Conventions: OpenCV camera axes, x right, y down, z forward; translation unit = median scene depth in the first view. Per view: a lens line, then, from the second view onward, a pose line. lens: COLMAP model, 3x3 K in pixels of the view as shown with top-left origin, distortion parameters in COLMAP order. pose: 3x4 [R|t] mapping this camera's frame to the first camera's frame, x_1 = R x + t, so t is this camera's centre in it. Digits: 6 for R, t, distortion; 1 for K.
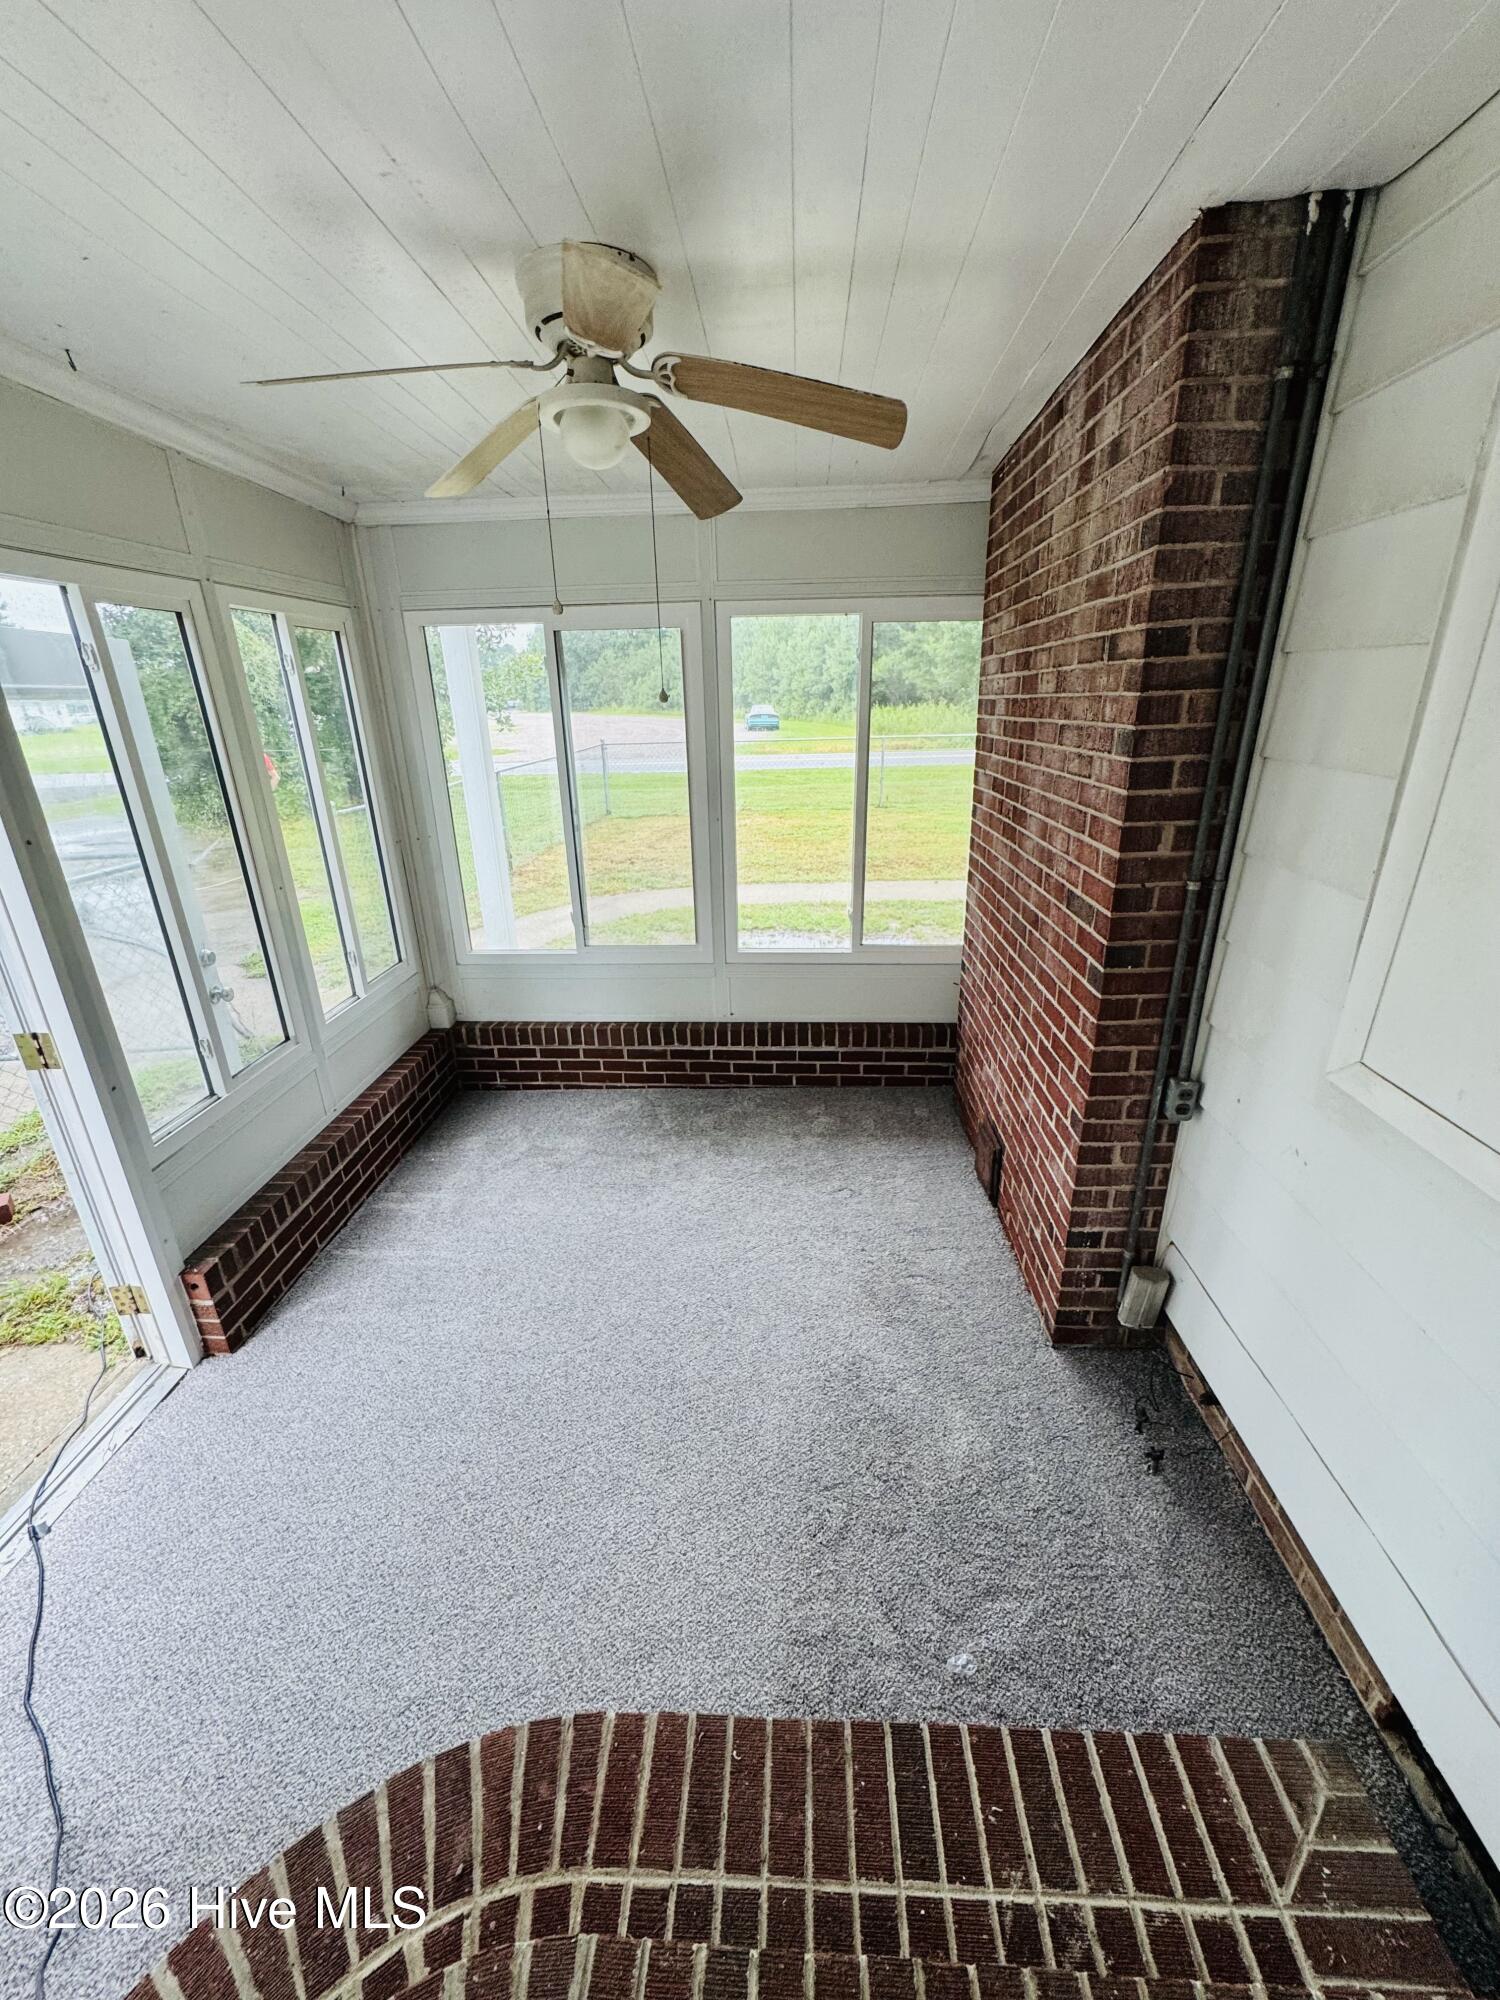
lens RADIAL K [[795.3, 0, 752.3], [0, 795.3, 998.5], [0, 0, 1]] dist [-0.004996, 0.000913]
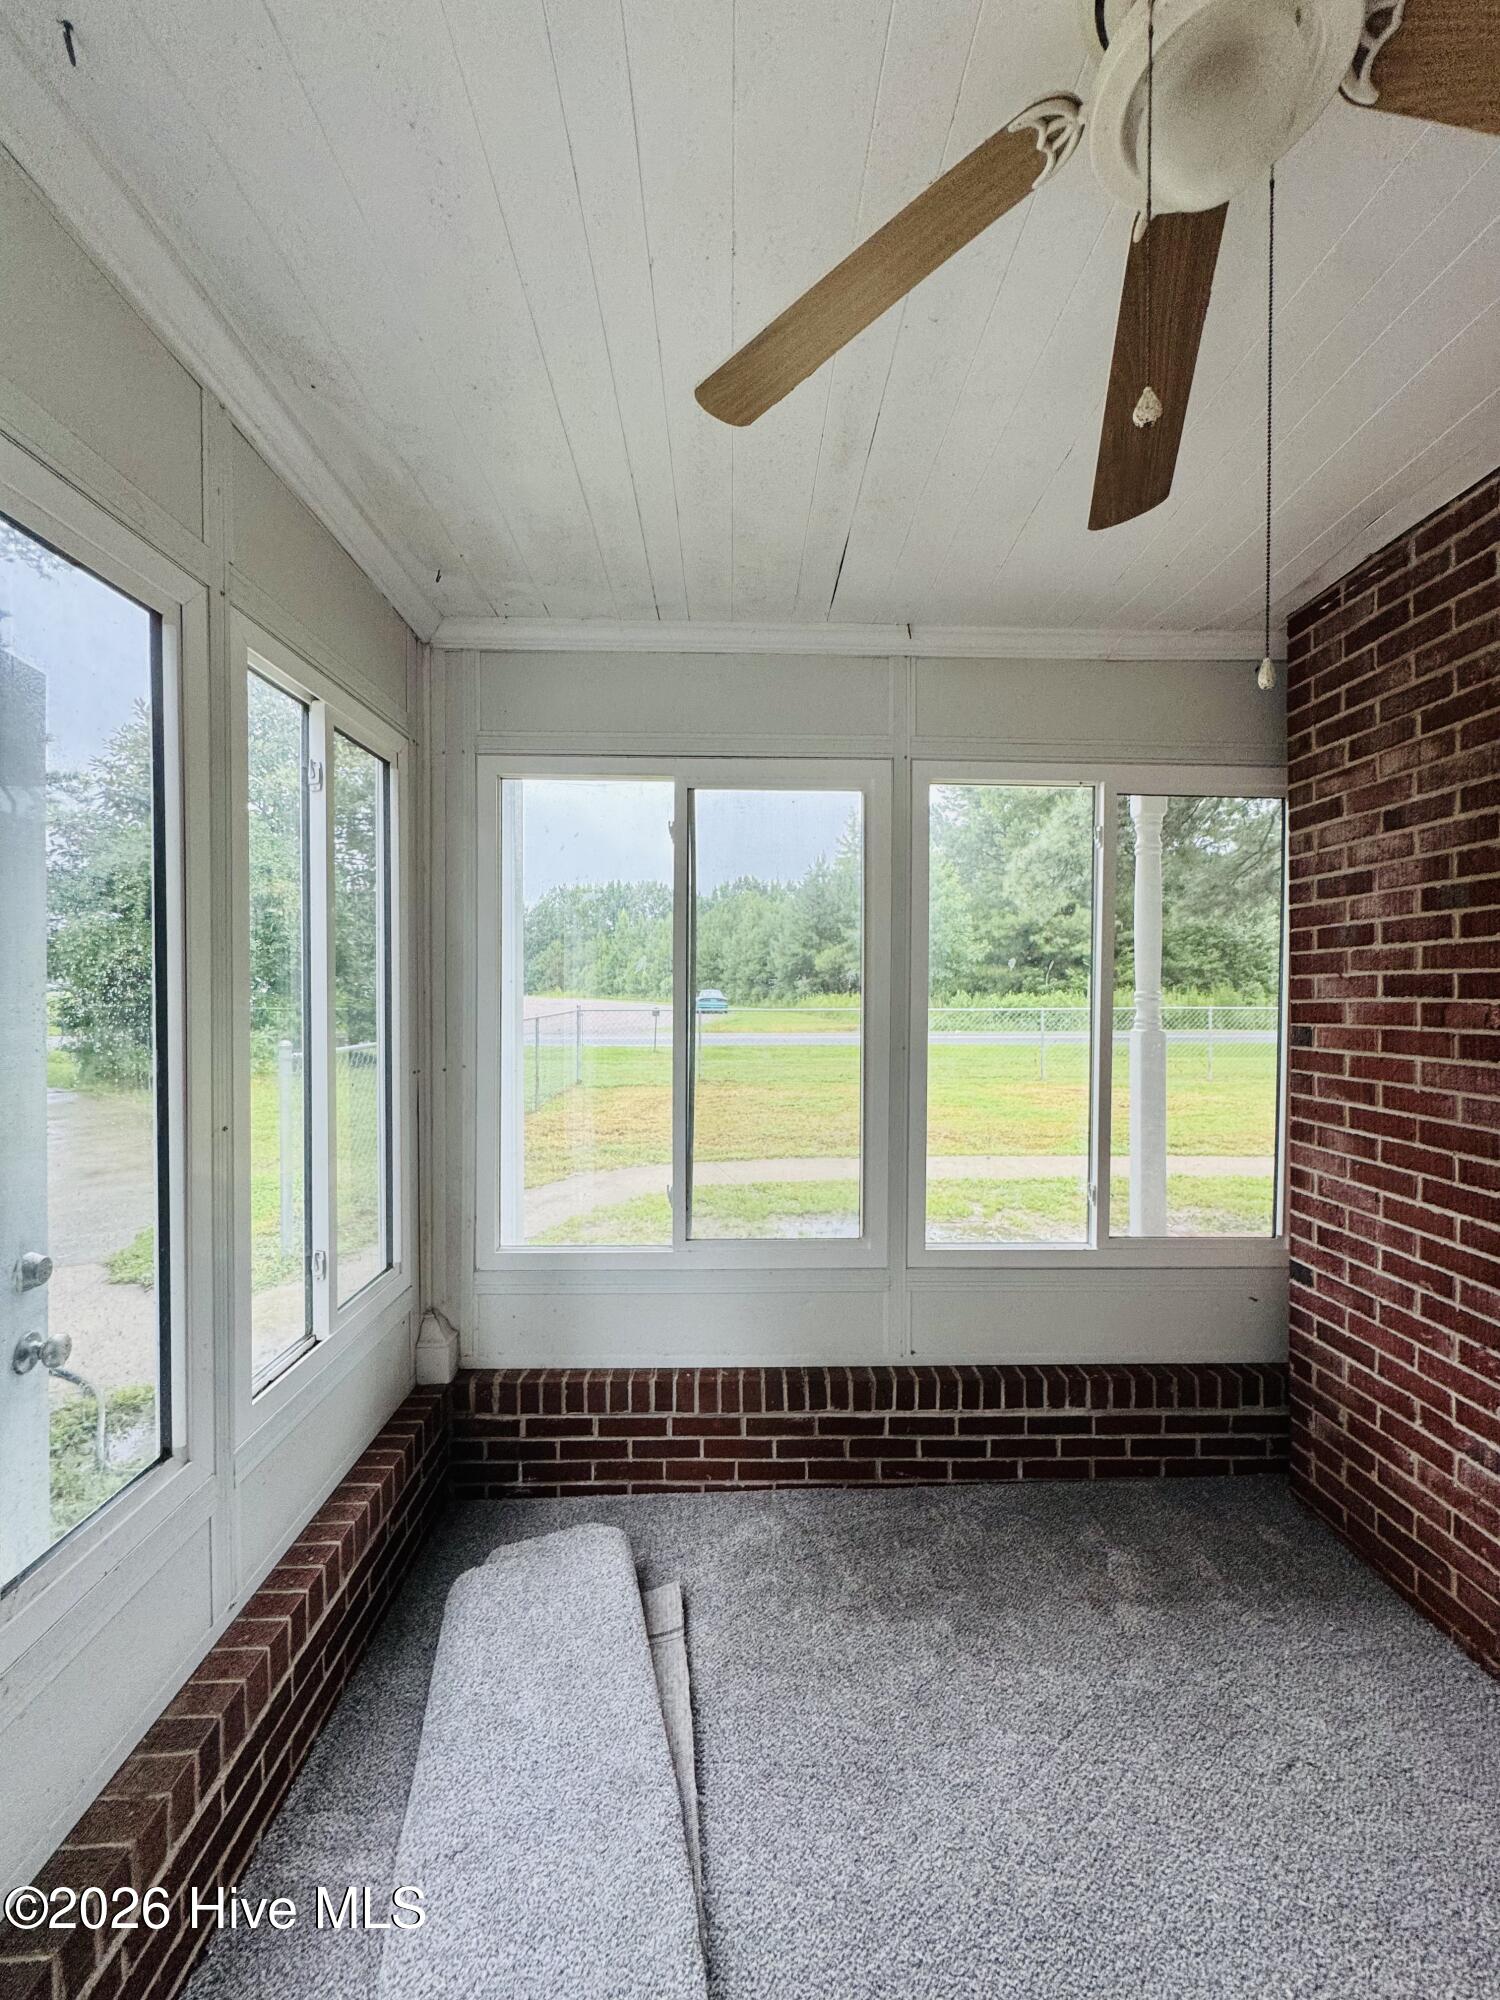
lens RADIAL K [[795.3, 0, 752.3], [0, 795.3, 998.5], [0, 0, 1]] dist [-0.004996, 0.000913]
pose [[0.996222, 0.024705, 0.083255, -0.213806], [0.005423, 0.939116, -0.343558, -0.028408], [-0.086674, 0.342712, 0.935434, 0.329457]]
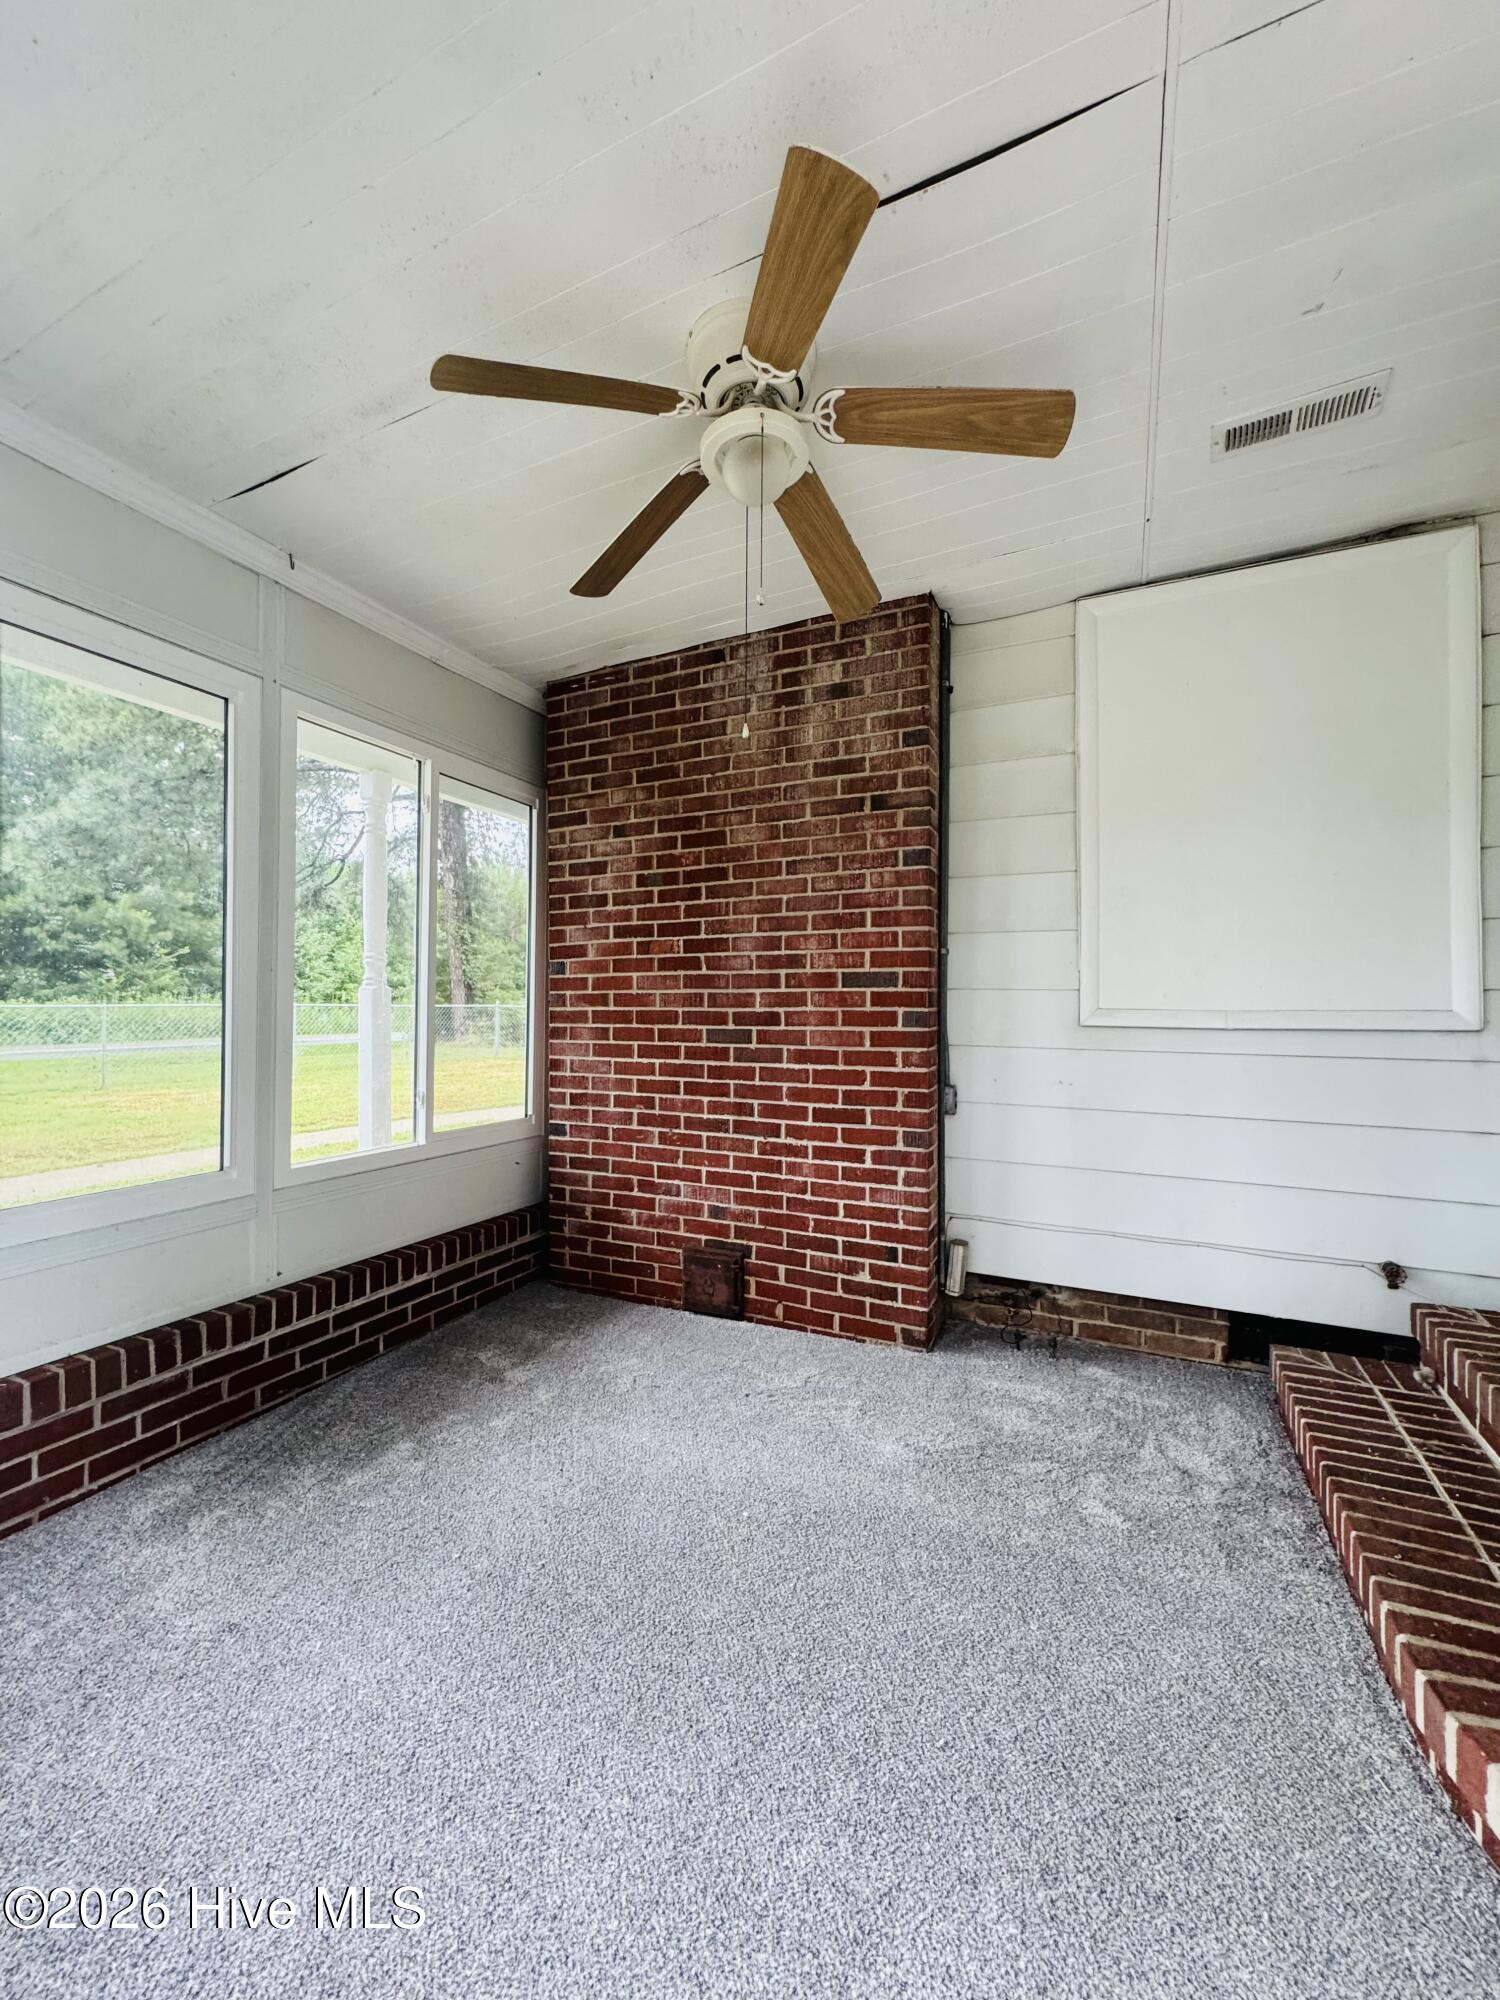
lens RADIAL K [[795.3, 0, 752.3], [0, 795.3, 998.5], [0, 0, 1]] dist [-0.004996, 0.000913]
pose [[0.369850, 0.035463, 0.928414, -0.483813], [0.317085, 0.934457, -0.162010, 0.036914], [-0.873308, 0.354306, 0.334365, 0.387654]]
